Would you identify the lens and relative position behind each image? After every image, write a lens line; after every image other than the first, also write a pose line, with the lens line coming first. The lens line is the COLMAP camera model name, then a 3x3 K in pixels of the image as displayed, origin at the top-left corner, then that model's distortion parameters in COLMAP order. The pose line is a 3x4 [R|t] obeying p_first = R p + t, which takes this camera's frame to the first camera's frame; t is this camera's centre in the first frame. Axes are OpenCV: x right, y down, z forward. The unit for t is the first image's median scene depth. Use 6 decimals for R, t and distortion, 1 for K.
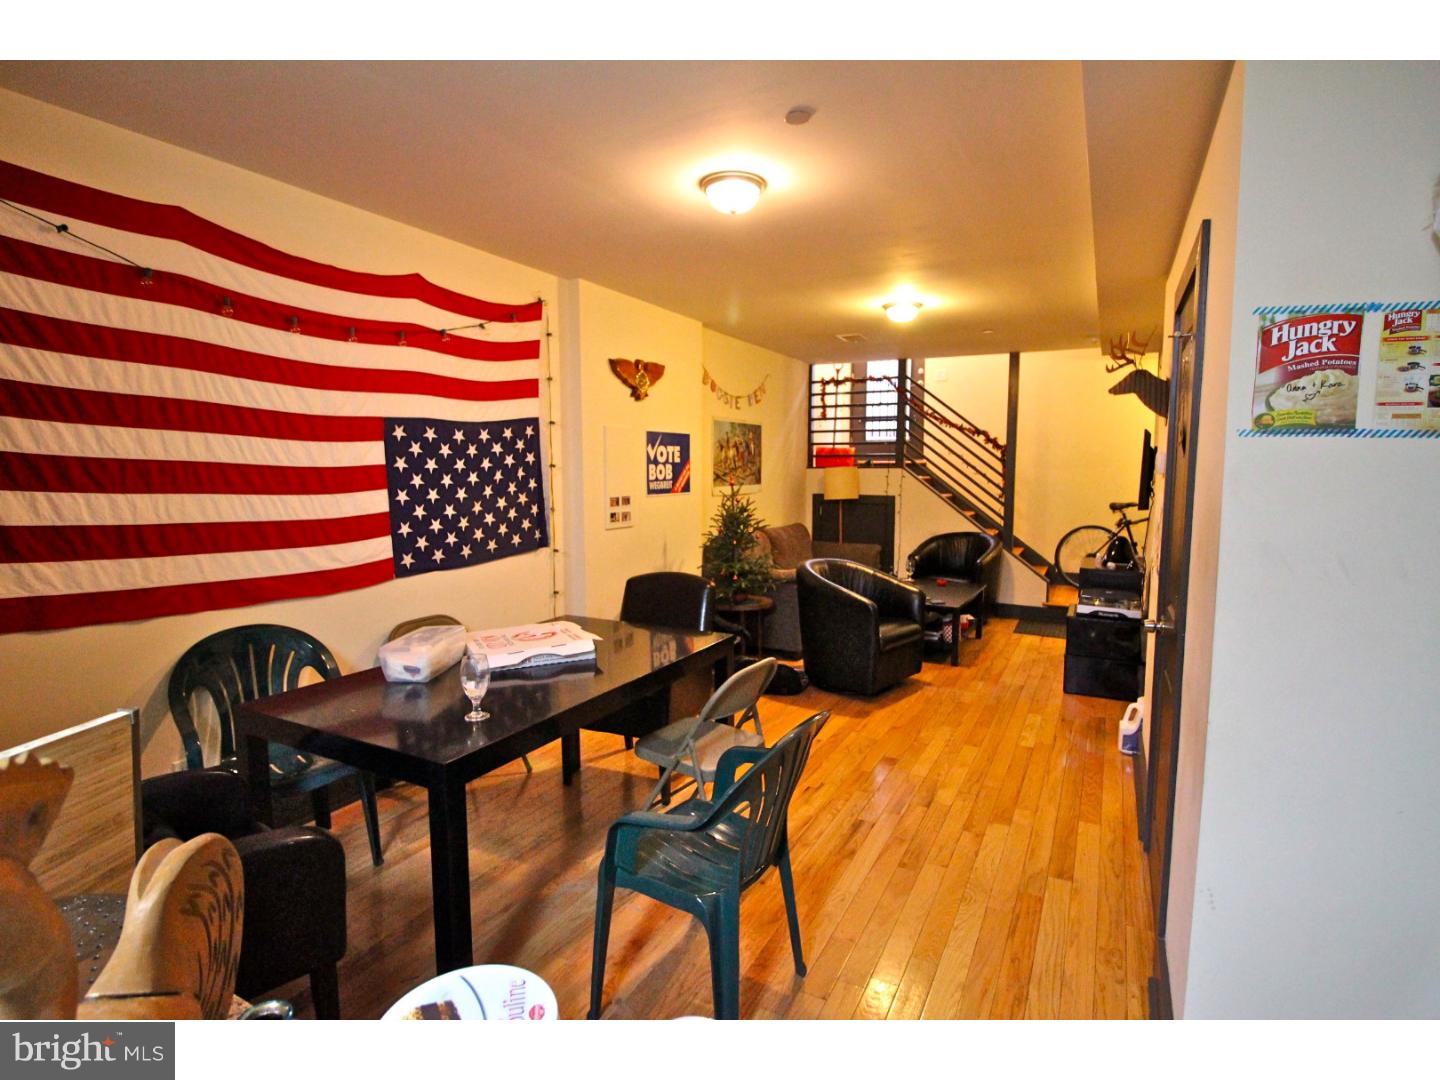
lens RADIAL K [[725.7, 0, 729.3], [0, 725.7, 536.9], [0, 0, 1]] dist [0.002821, 0.000103]
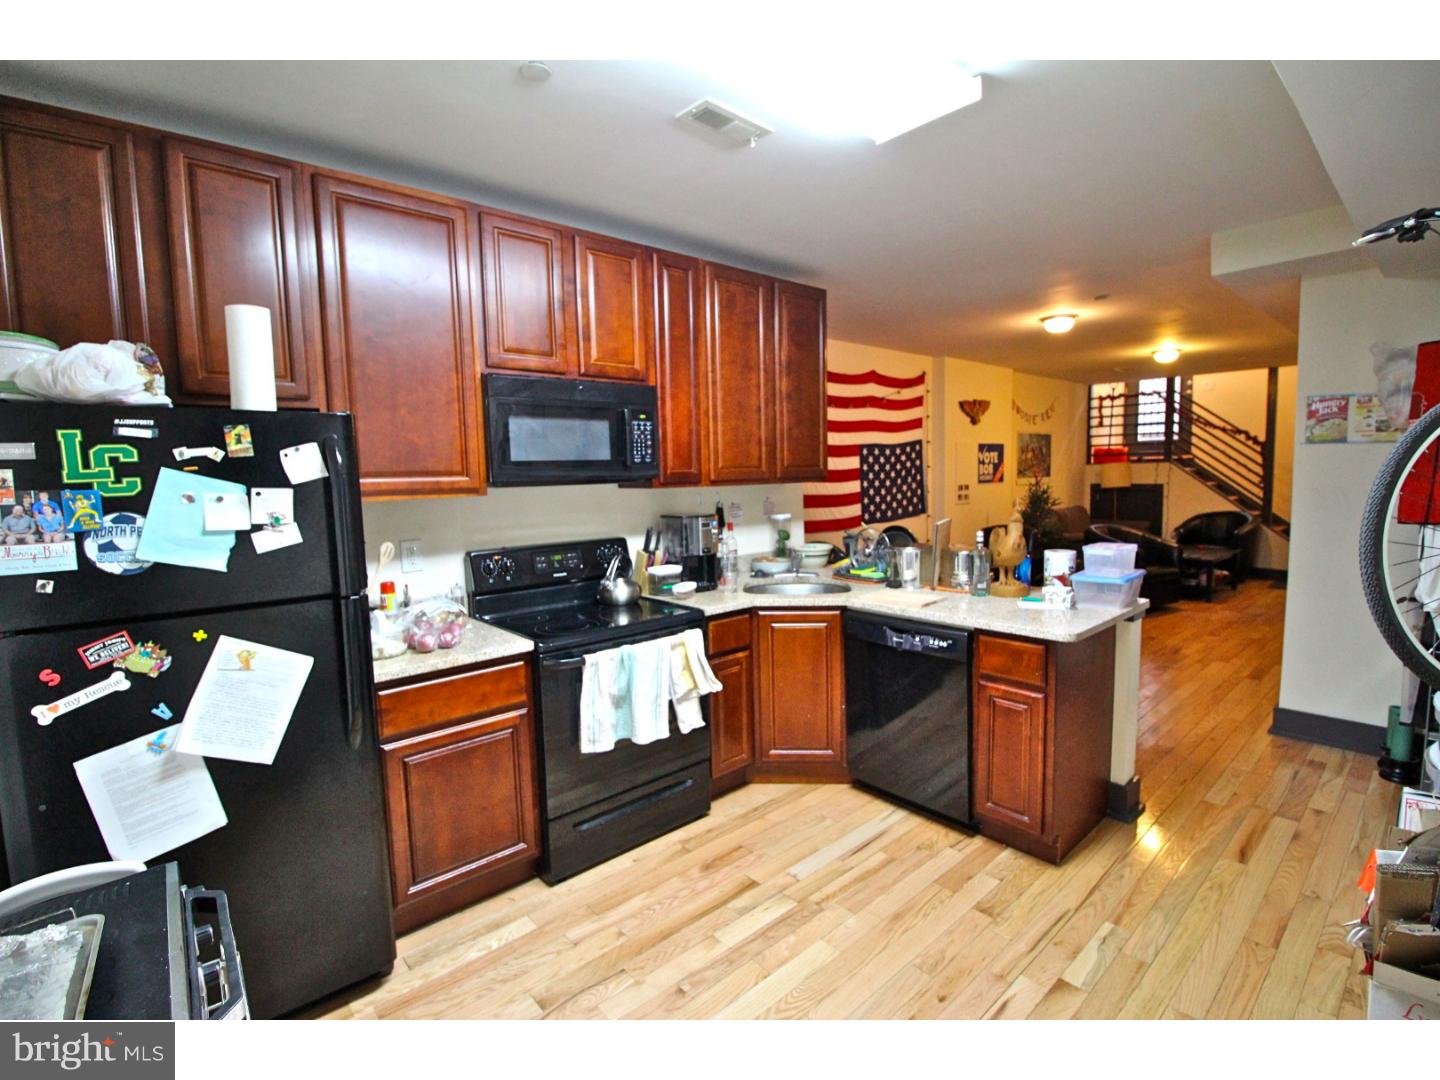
lens RADIAL K [[656.9, 0, 715.2], [0, 656.9, 536.9], [0, 0, 1]] dist [-0.024779, -0.001944]
pose [[0.924549, 0.009391, -0.380948, -0.076711], [-0.007910, 0.999954, 0.005451, 0.042490], [0.380981, -0.002026, 0.924581, -0.418233]]
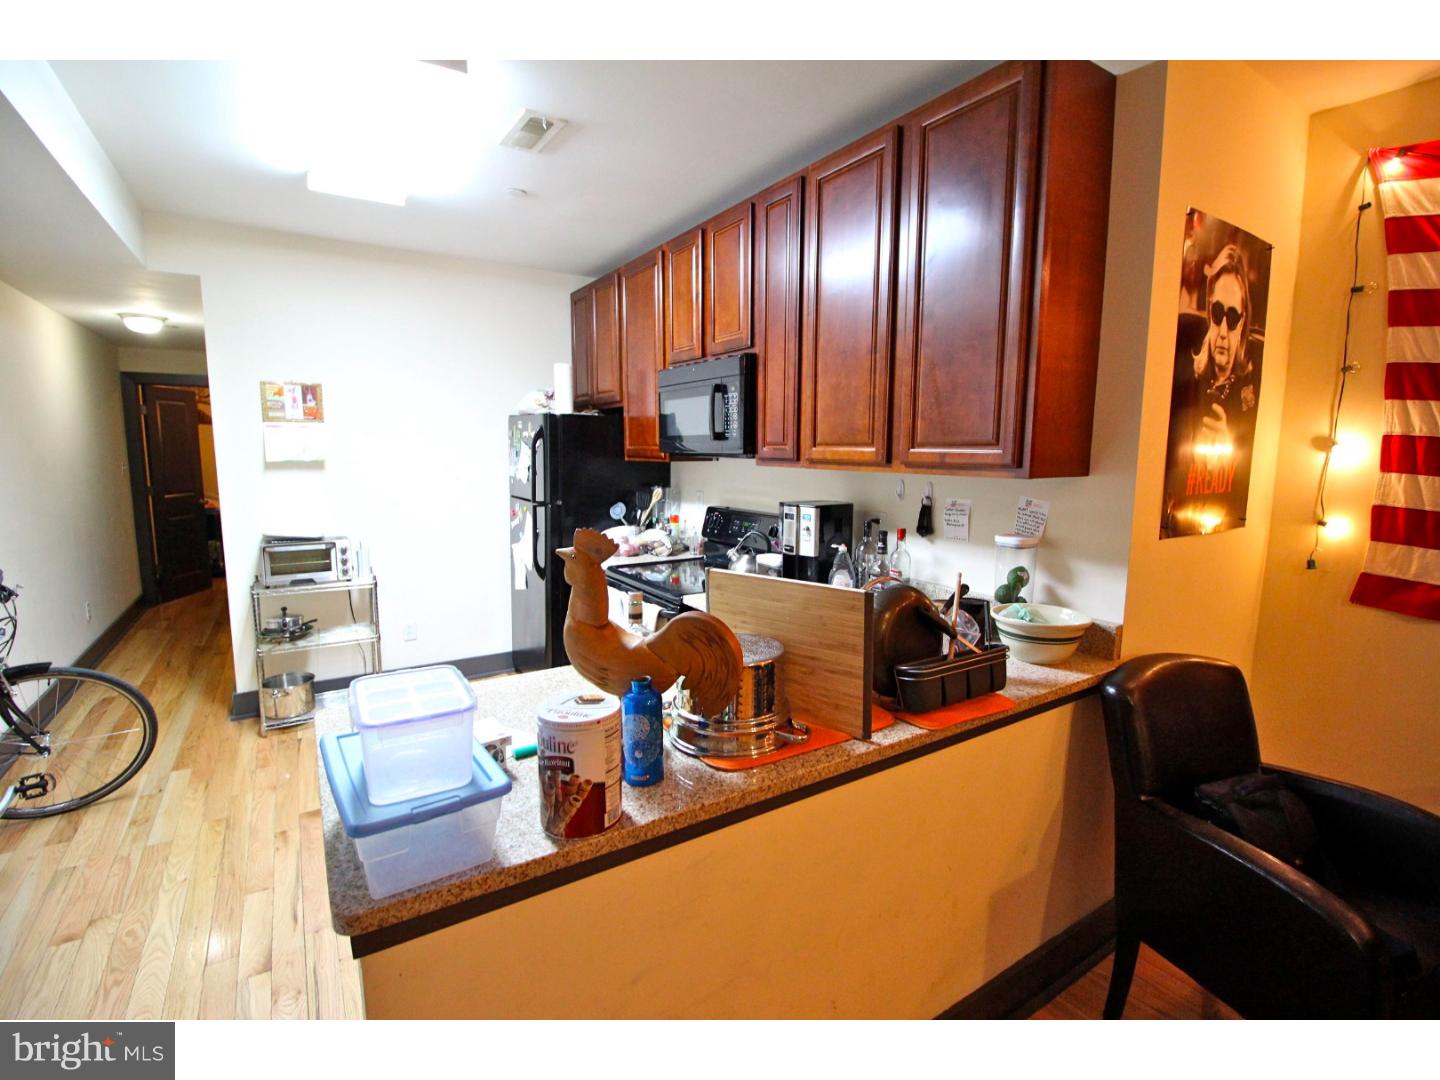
lens RADIAL K [[656.9, 0, 718.8], [0, 656.9, 542.5], [0, 0, 1]] dist [-0.024779, -0.001944]
pose [[-0.493908, 0.115629, -0.861792, 0.087271], [-0.090370, 0.978925, 0.183138, -0.016767], [0.864805, 0.168333, -0.473049, 0.197355]]
